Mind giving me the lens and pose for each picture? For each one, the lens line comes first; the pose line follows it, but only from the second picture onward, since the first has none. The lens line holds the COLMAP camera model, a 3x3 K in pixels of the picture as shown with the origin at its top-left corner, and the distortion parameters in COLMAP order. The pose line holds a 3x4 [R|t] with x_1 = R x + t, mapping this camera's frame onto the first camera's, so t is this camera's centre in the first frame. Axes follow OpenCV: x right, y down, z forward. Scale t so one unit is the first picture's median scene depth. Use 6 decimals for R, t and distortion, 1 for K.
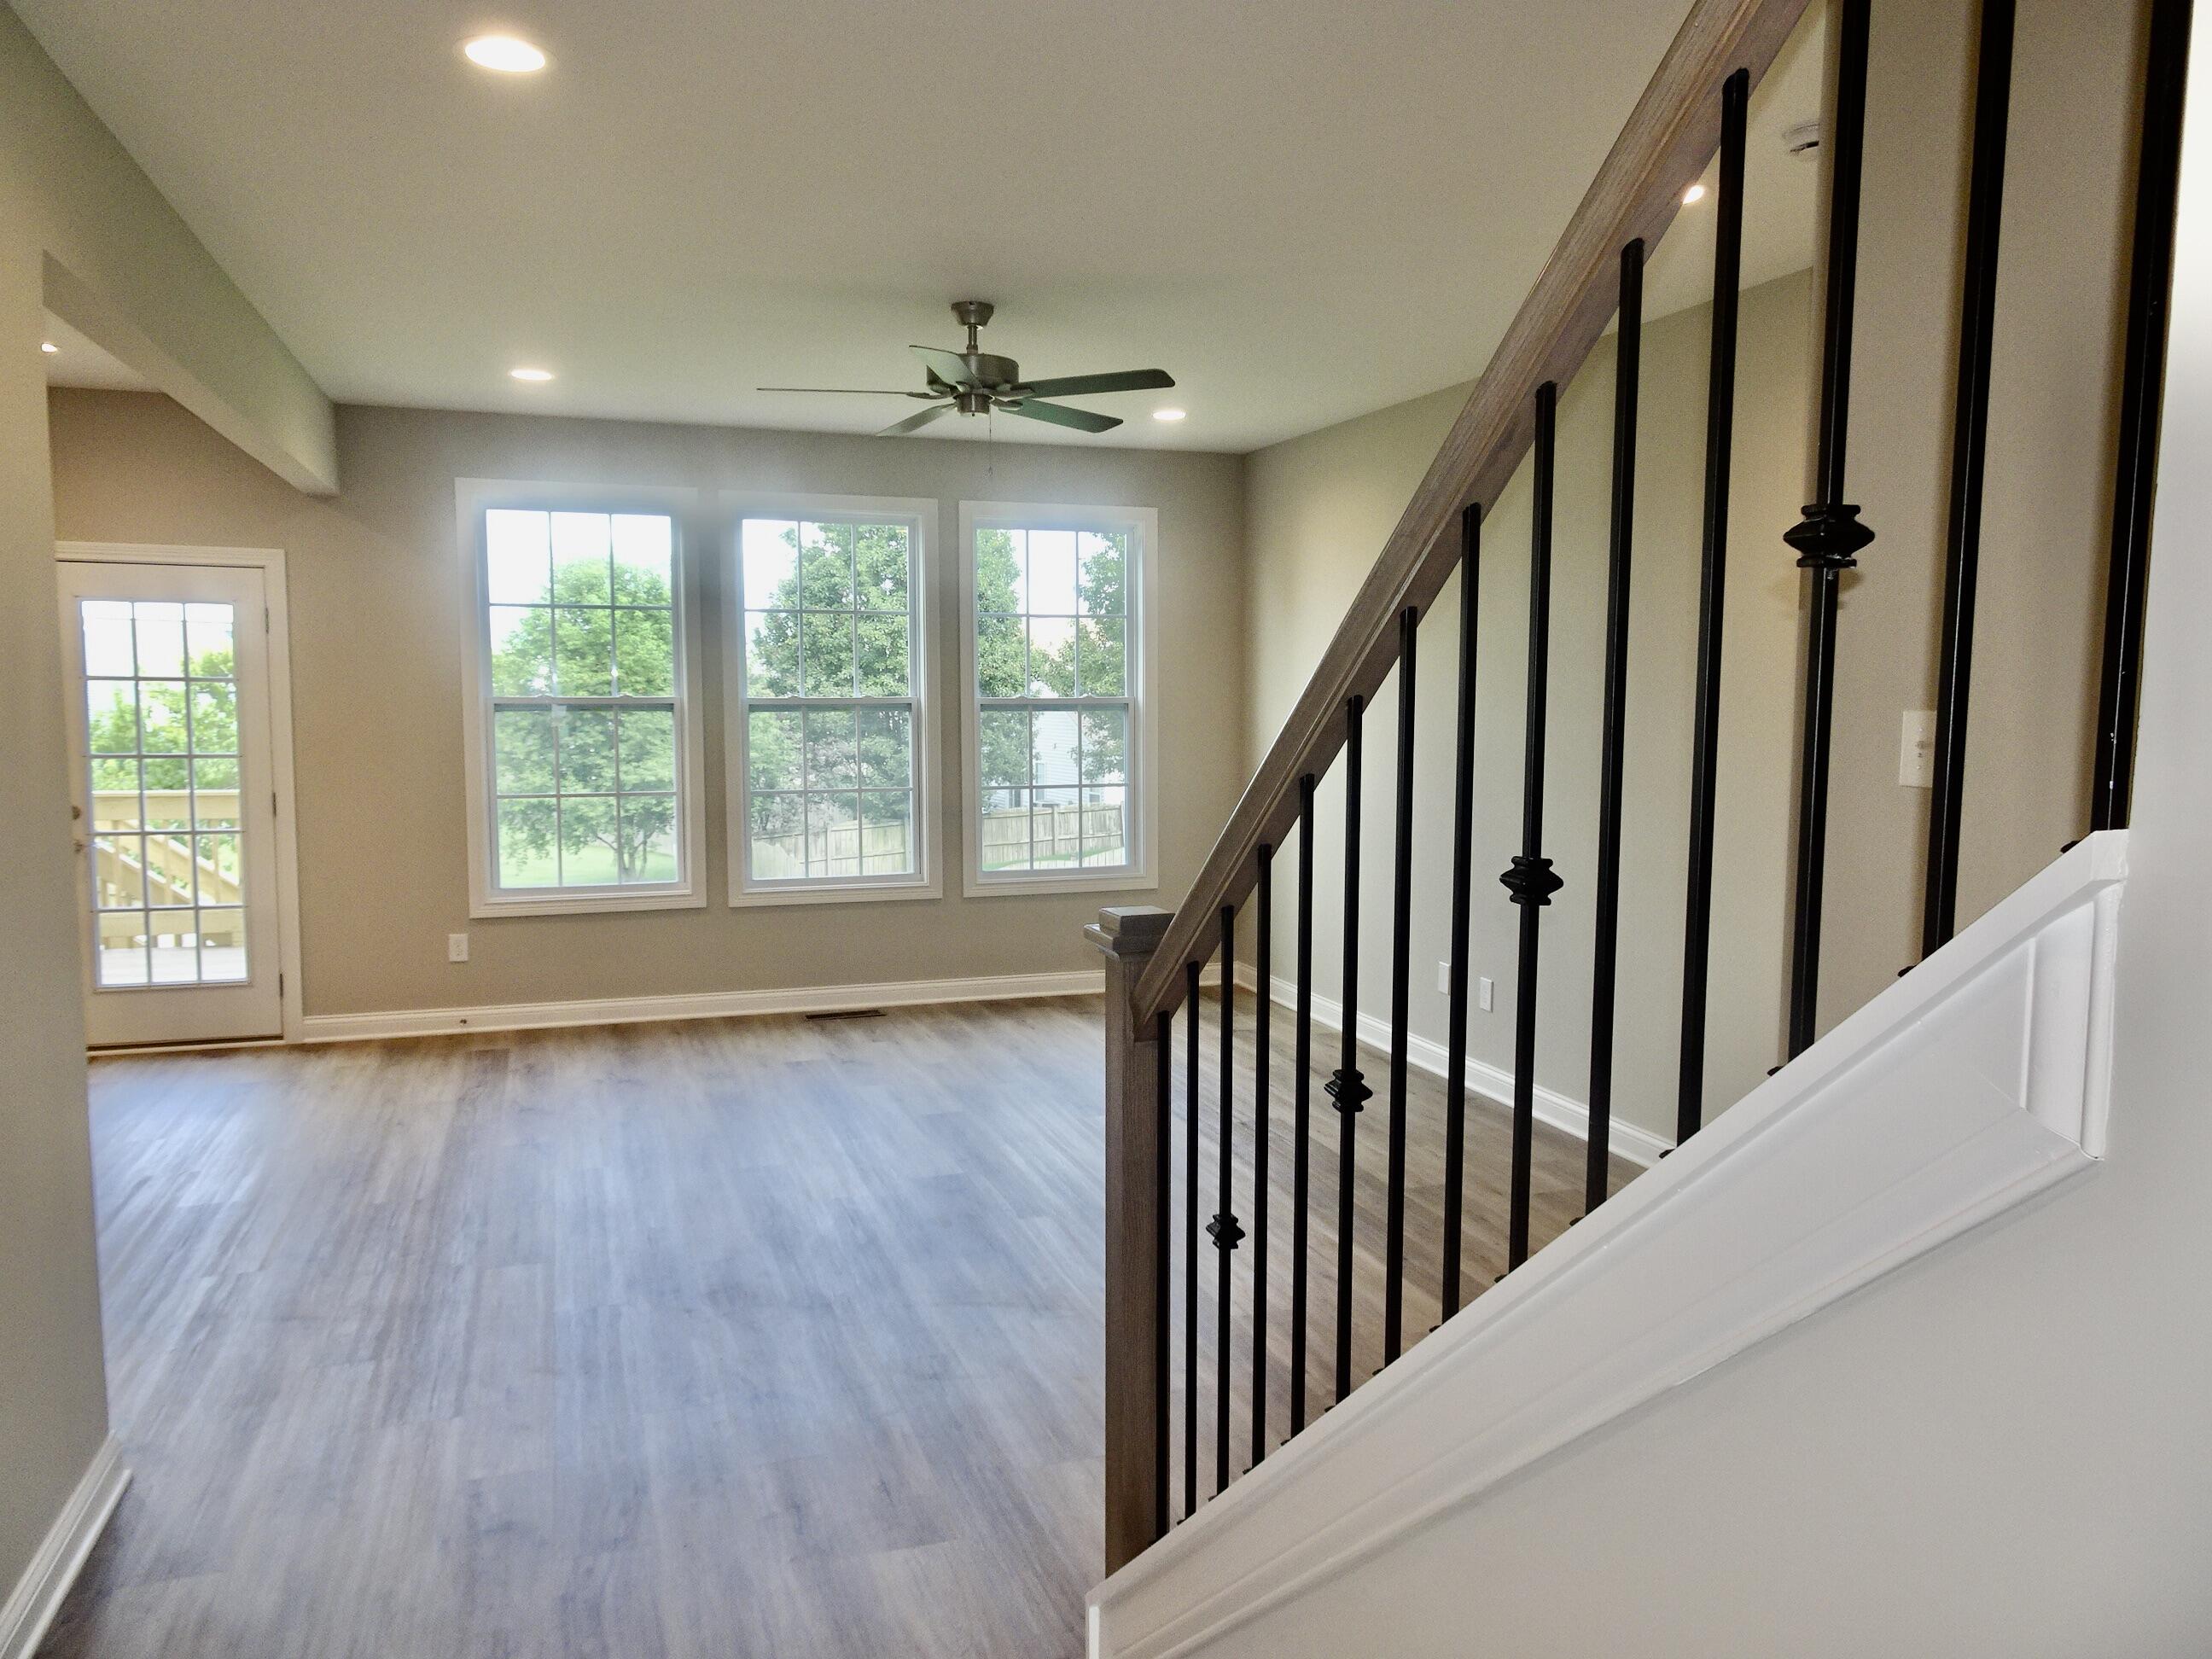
lens RADIAL K [[1538.5, 0, 1106.0], [0, 1538.5, 829.5], [0, 0, 1]] dist [0.003601, -0.003308]
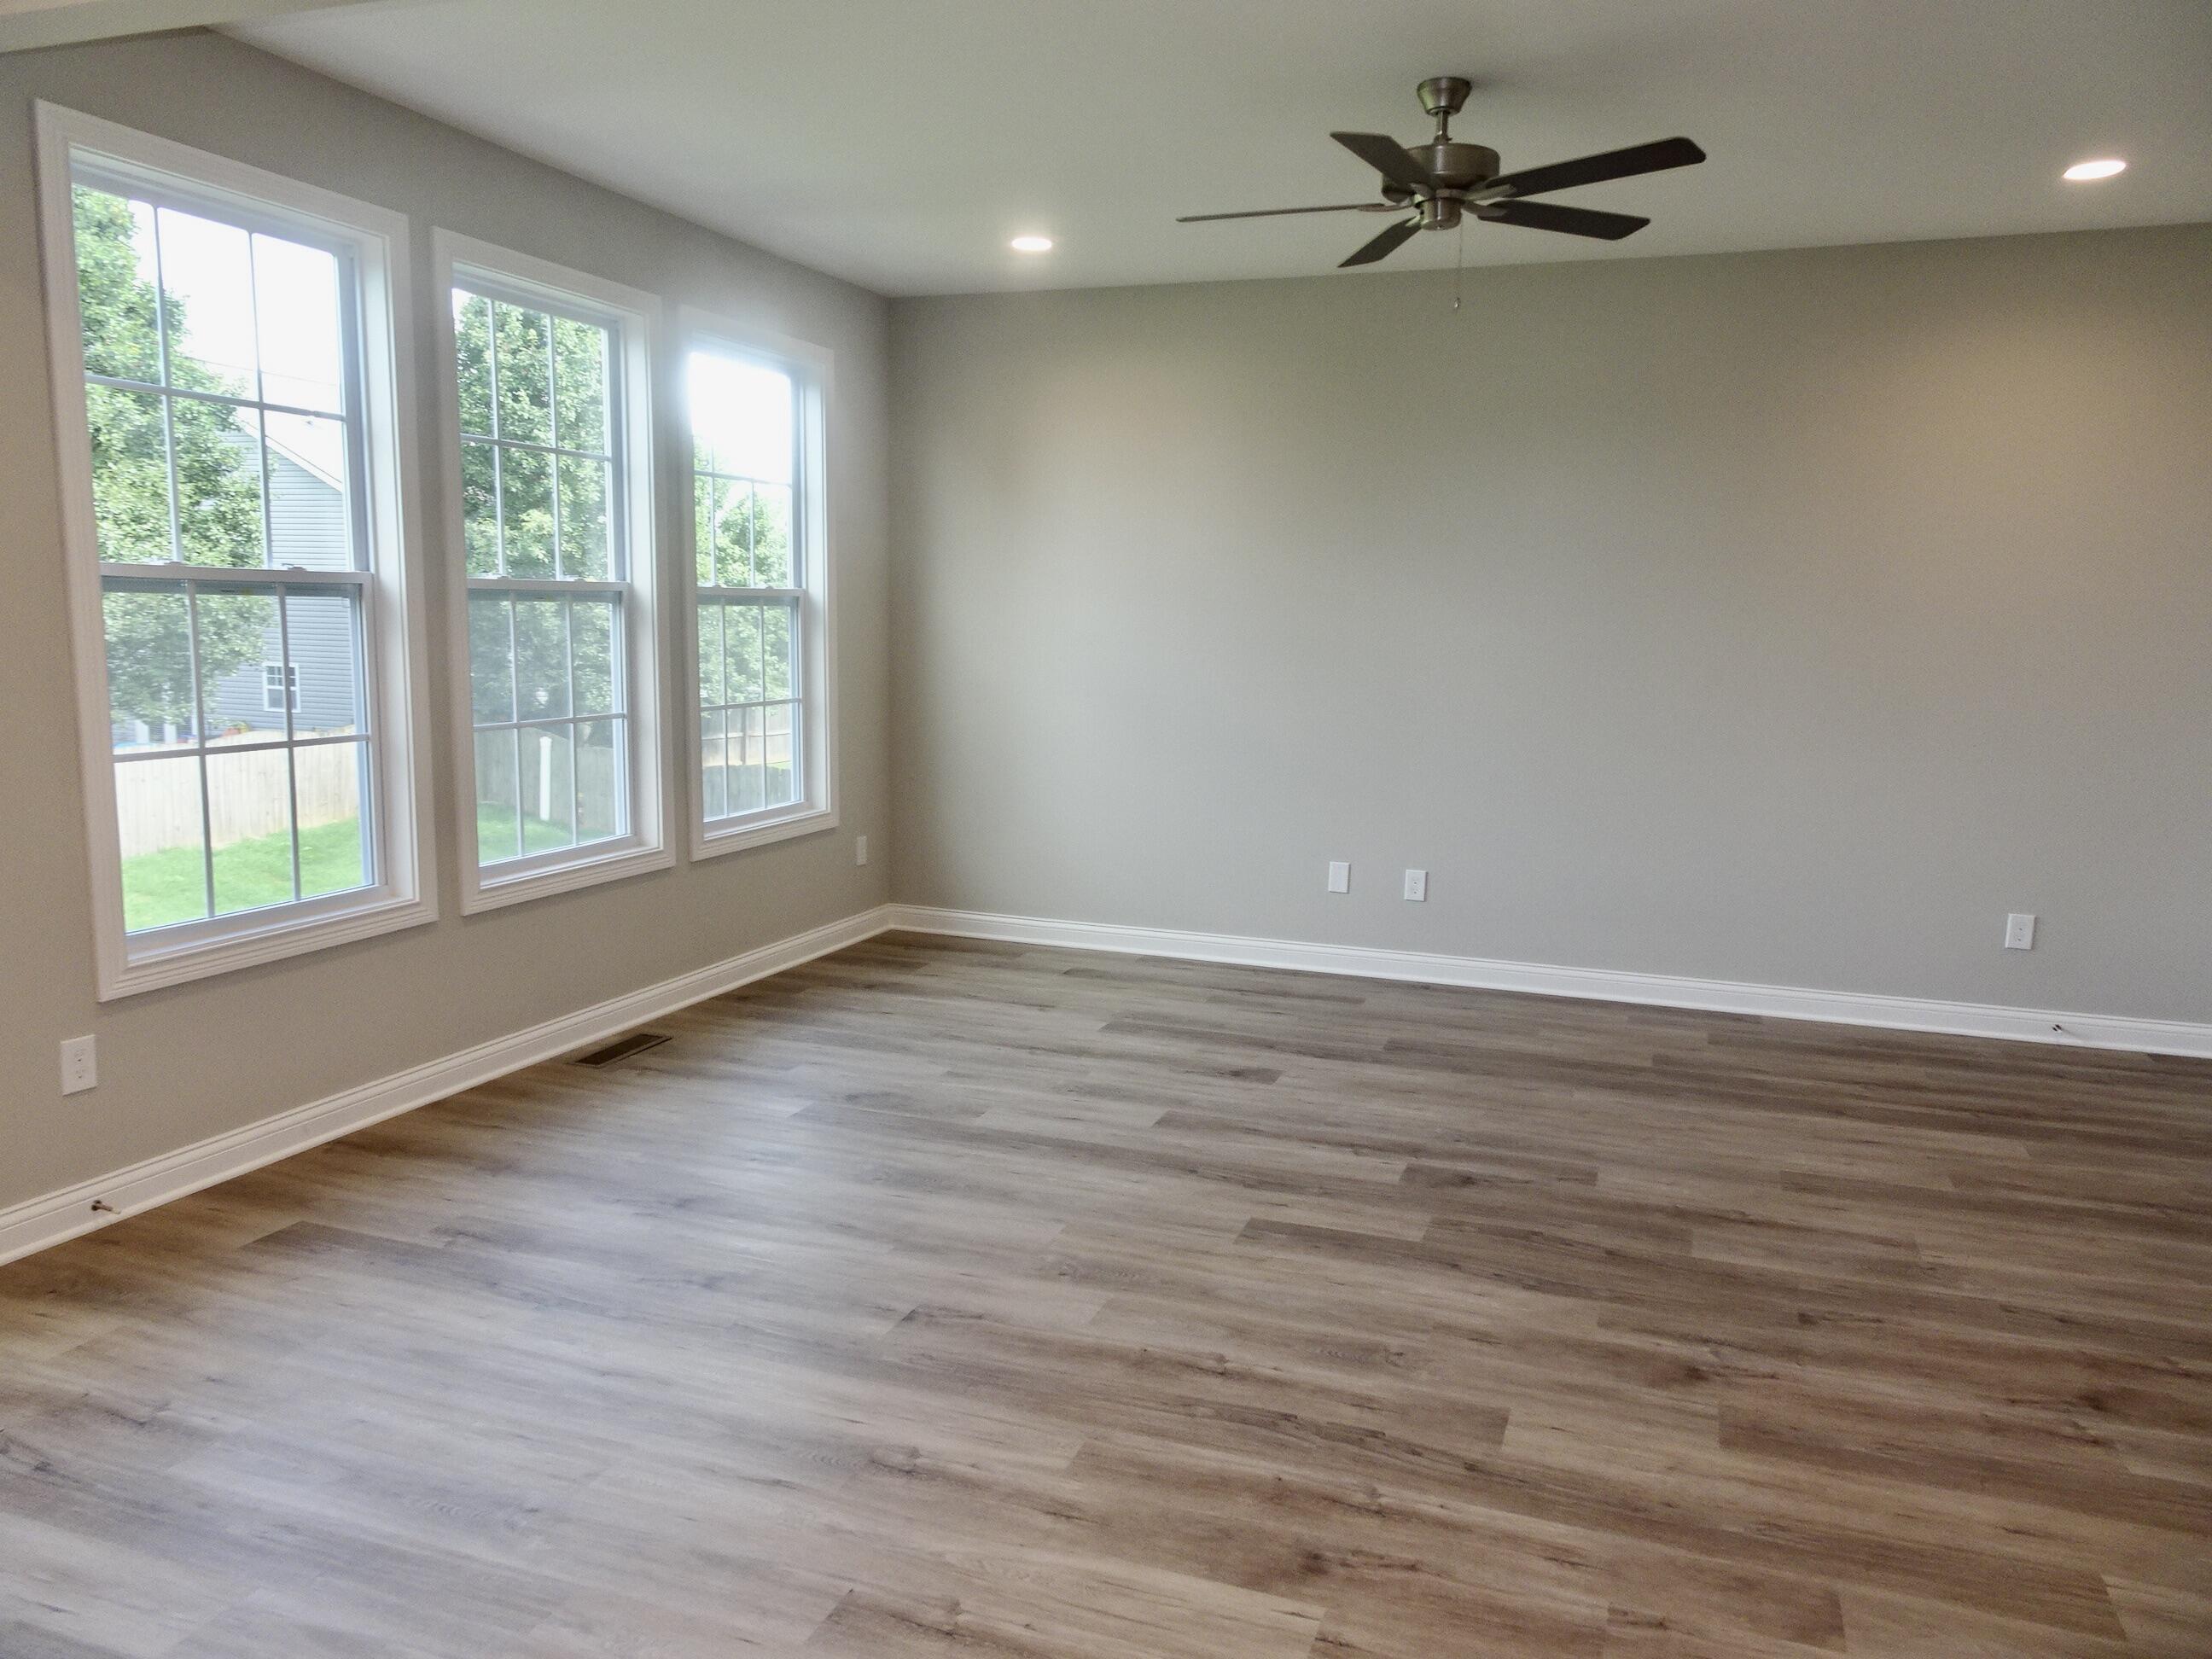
lens RADIAL K [[1538.5, 0, 1106.0], [0, 1538.5, 829.5], [0, 0, 1]] dist [0.003601, -0.003308]
pose [[0.655842, -0.098190, 0.748485, -0.569829], [0.057248, 0.995119, 0.080383, -0.020889], [-0.752725, -0.009869, 0.658261, 0.416936]]
